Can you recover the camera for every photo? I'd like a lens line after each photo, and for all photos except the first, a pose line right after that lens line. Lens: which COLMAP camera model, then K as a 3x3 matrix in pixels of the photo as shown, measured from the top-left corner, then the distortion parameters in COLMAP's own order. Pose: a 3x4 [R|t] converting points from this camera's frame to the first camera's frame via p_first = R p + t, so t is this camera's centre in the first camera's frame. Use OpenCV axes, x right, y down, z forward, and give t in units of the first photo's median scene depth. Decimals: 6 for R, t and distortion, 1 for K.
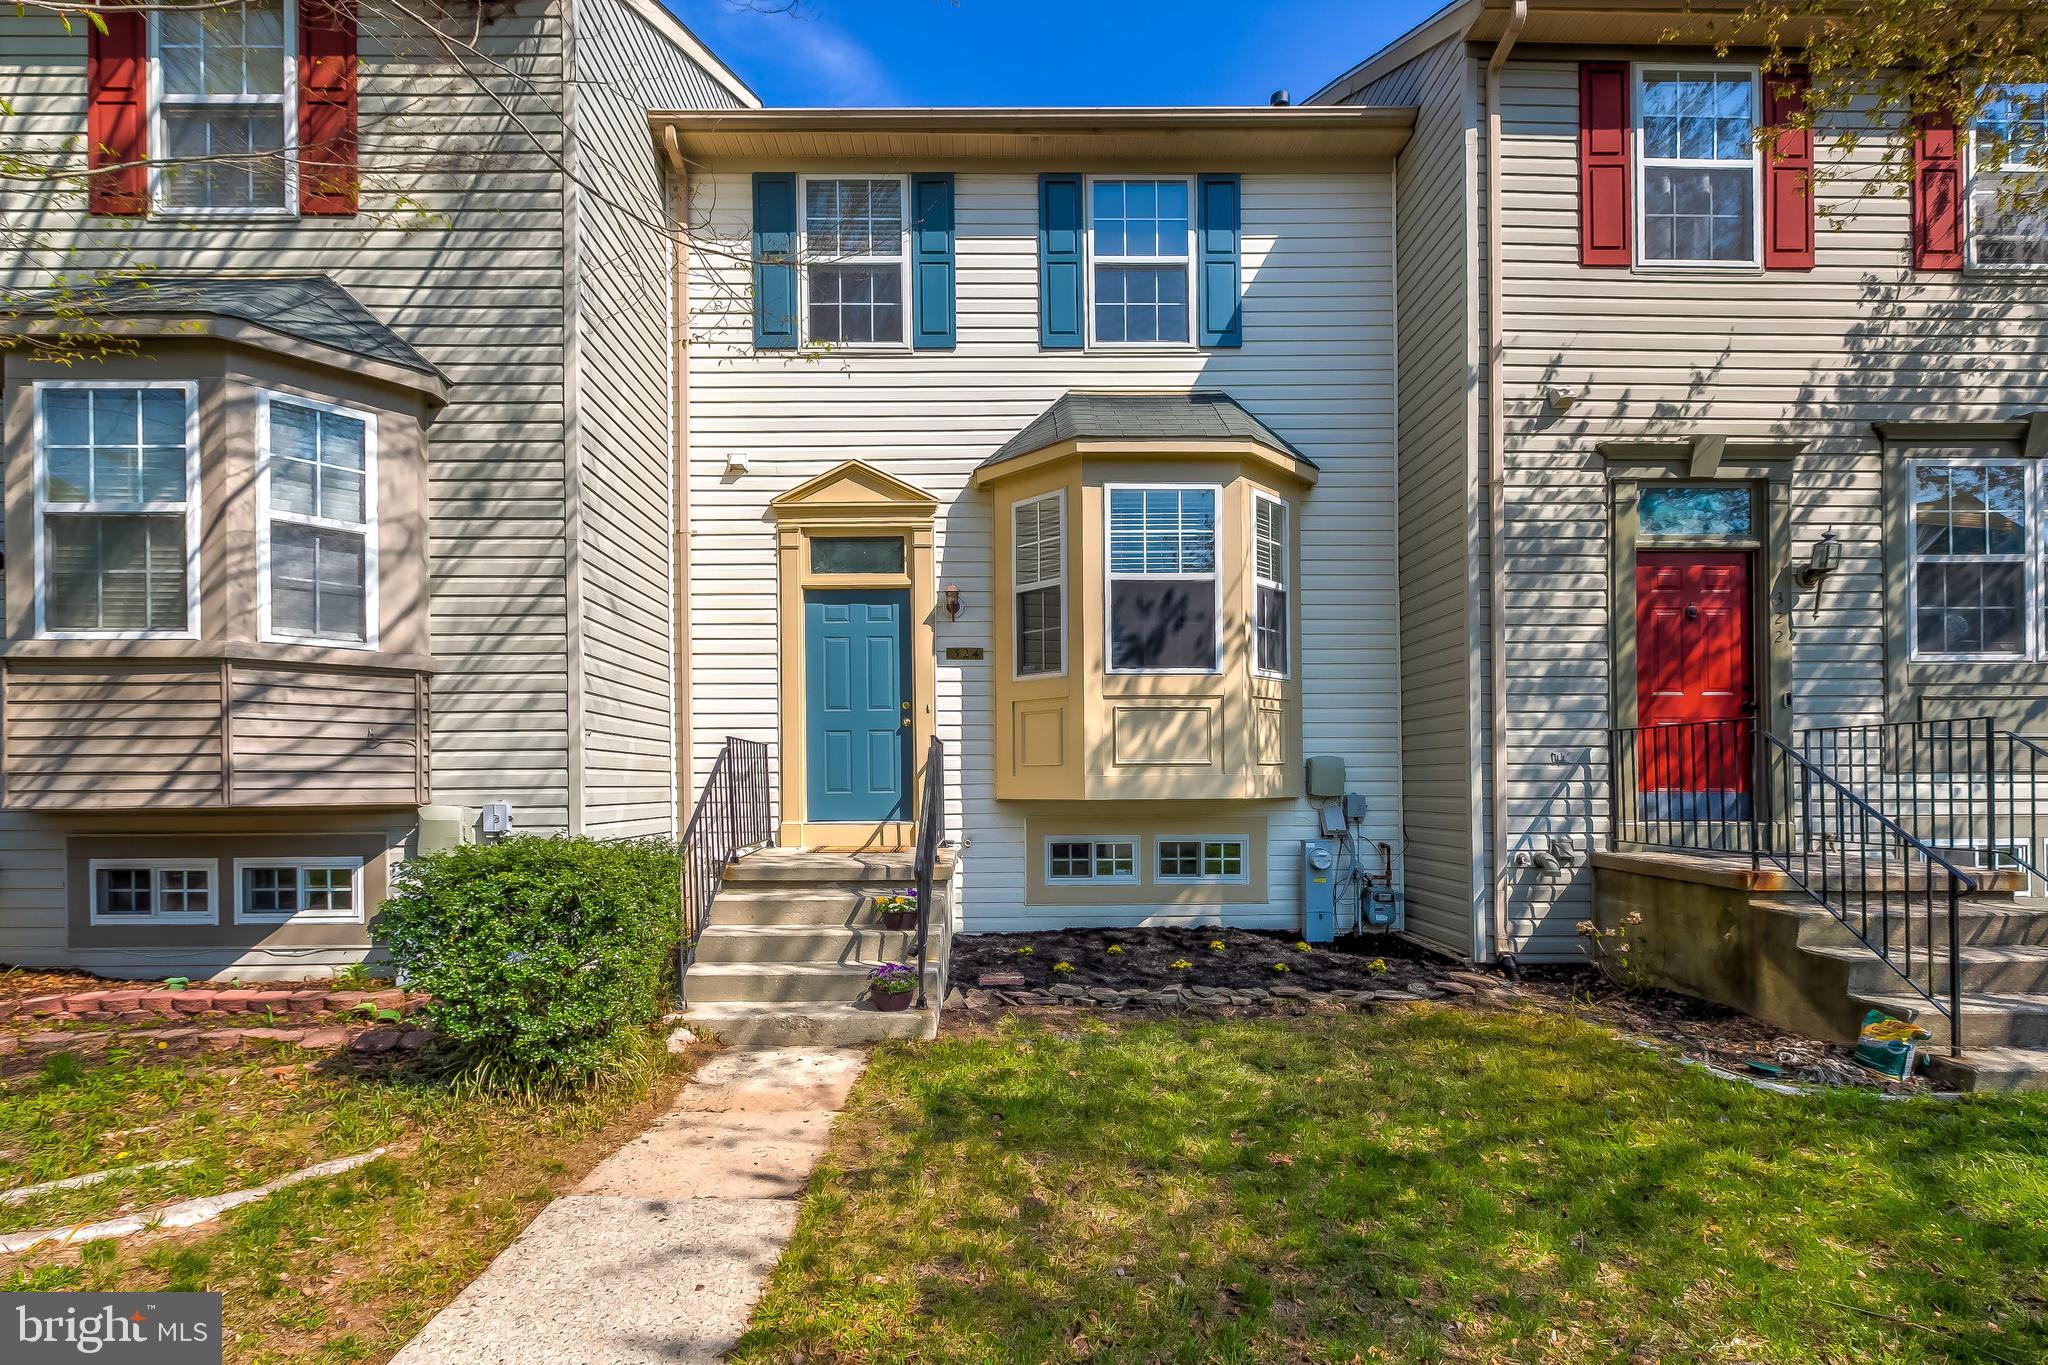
lens RADIAL K [[961.2, 0, 1013.6], [0, 961.2, 787.6], [0, 0, 1]] dist [-0.000483, 0.000994]
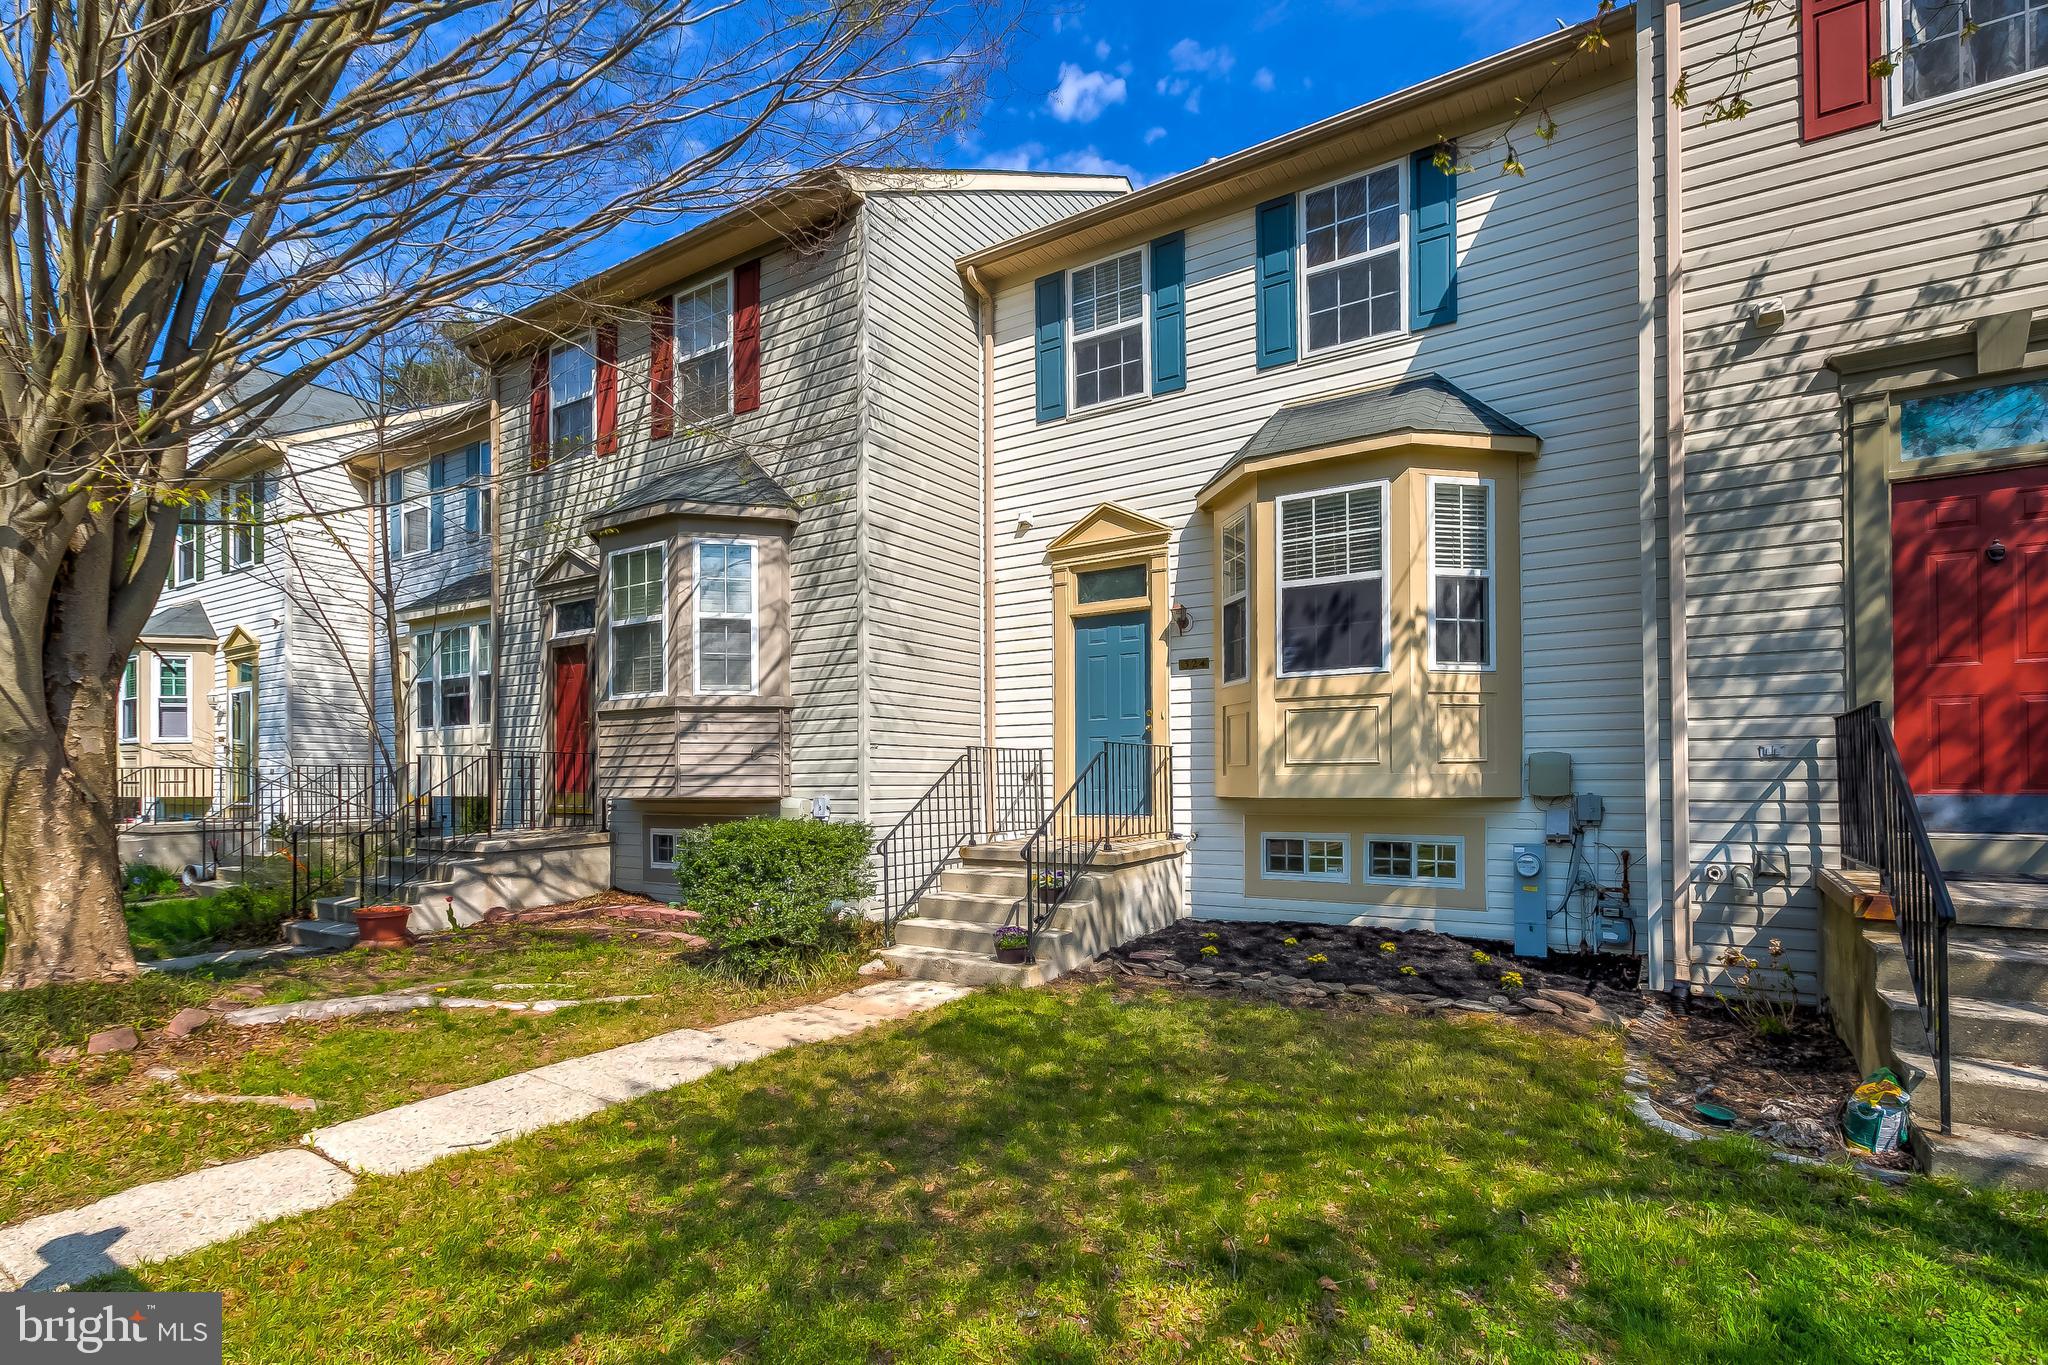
lens RADIAL K [[998.8, 0, 1024.4], [0, 998.8, 781.1], [0, 0, 1]] dist [0.000607, -0.000051]
pose [[0.827113, -0.000693, -0.562035, 0.520480], [-0.000871, 0.999996, -0.002515, -0.003152], [0.562034, 0.002570, 0.827110, -0.061523]]
